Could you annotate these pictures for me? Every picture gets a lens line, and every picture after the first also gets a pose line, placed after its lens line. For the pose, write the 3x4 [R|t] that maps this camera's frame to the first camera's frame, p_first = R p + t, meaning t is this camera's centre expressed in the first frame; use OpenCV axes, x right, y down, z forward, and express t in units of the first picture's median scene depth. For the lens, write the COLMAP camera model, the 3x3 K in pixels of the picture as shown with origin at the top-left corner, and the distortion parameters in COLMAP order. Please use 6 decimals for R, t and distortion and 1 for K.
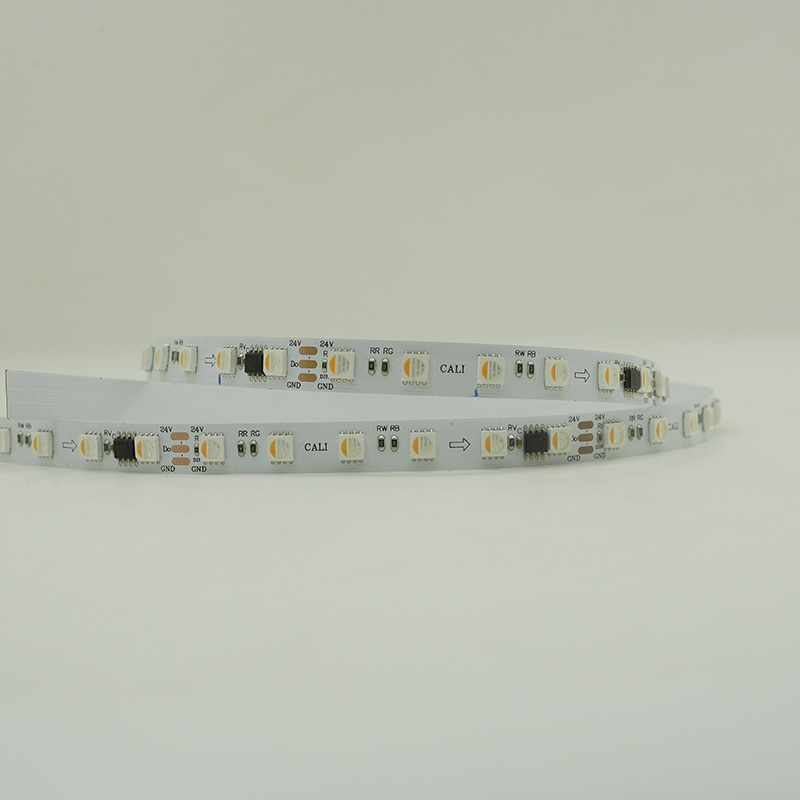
lens RADIAL K [[1274.0, 0, 395.9], [0, 1274.0, 399.8], [0, 0, 1]] dist [-0.089448, 0.000000]
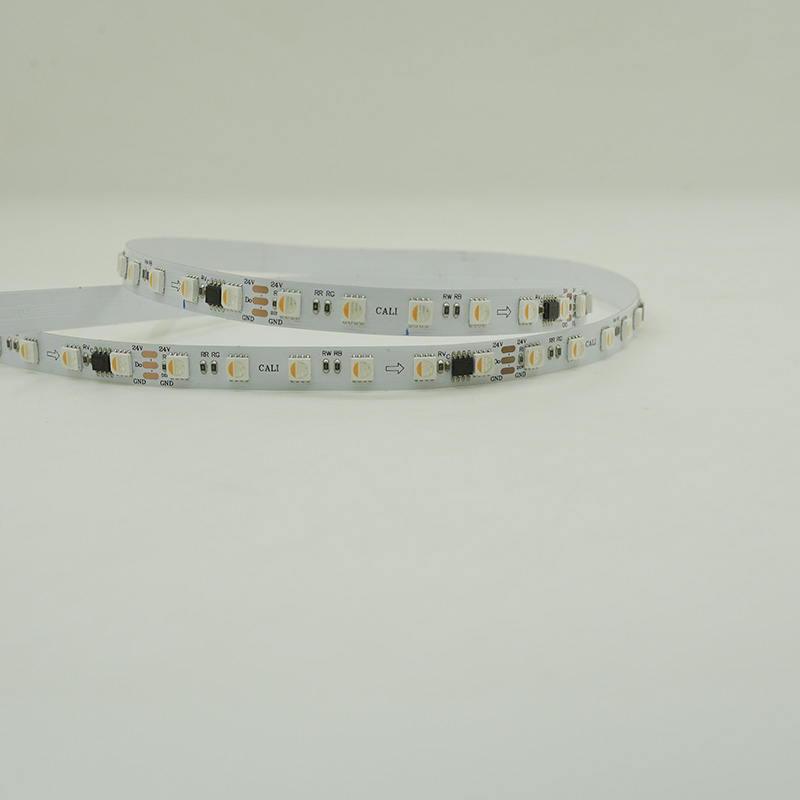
lens RADIAL K [[1274.0, 0, 403.4], [0, 1274.0, 399.7], [0, 0, 1]] dist [-0.089448, 0.000000]
pose [[0.999783, 0.019140, 0.008218, 0.048613], [-0.020387, 0.980081, 0.197550, -0.161933], [-0.004273, -0.197675, 0.980258, -0.121567]]
